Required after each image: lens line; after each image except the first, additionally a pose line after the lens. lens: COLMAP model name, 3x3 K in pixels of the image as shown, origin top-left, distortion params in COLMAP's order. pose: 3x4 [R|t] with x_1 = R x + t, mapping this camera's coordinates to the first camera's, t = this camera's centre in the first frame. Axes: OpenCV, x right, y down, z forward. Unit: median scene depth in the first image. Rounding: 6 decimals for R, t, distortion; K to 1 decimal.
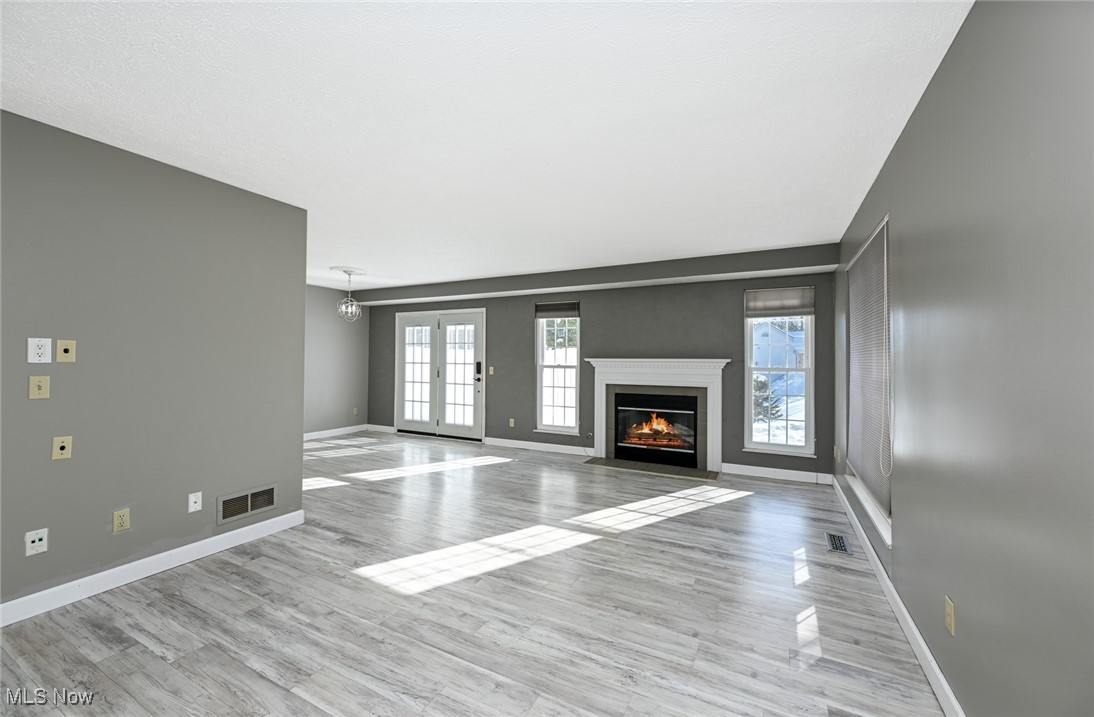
lens RADIAL K [[432.7, 0, 544.0], [0, 432.7, 358.6], [0, 0, 1]] dist [-0.001681, -0.000308]
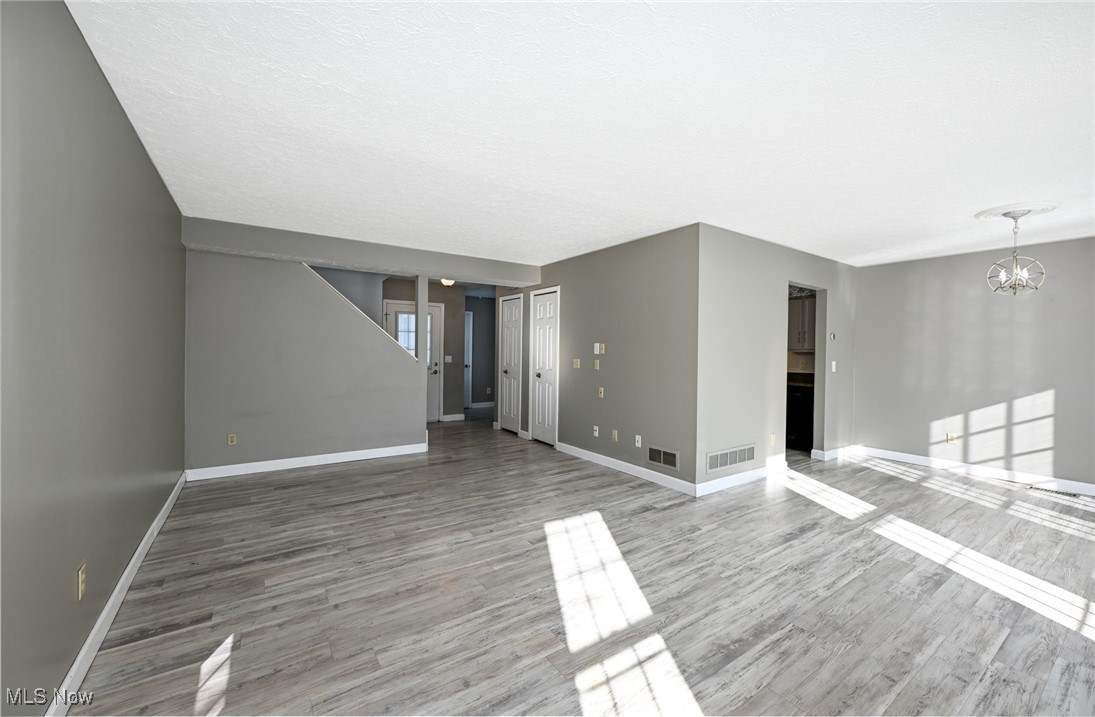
lens RADIAL K [[433.1, 0, 550.0], [0, 433.1, 356.0], [0, 0, 1]] dist [-0.001681, -0.000308]
pose [[-0.464903, -0.002285, -0.885358, 0.341620], [-0.014038, 0.999890, 0.004791, 0.004592], [0.885250, 0.014656, -0.464884, 0.635882]]
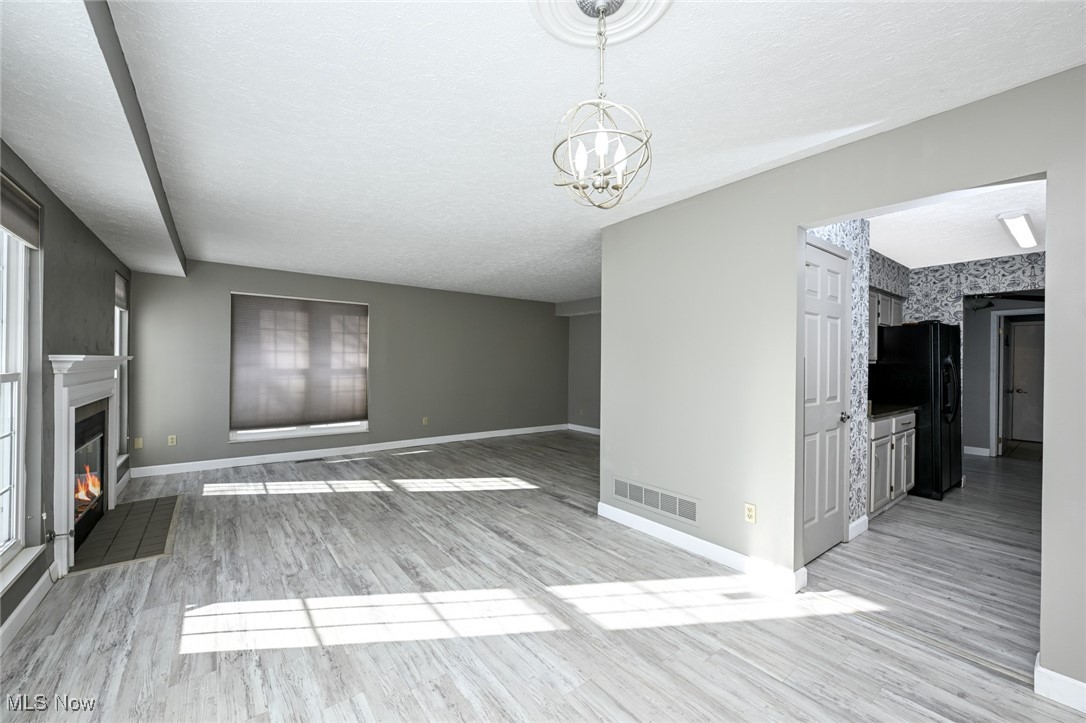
lens RADIAL K [[429.9, 0, 540.6], [0, 429.9, 363.9], [0, 0, 1]] dist [-0.000014, -0.000184]
pose [[-0.905912, -0.017646, 0.423099, -0.471163], [-0.017503, 0.999838, 0.004223, -0.001068], [-0.423105, -0.003580, -0.906074, 1.101283]]
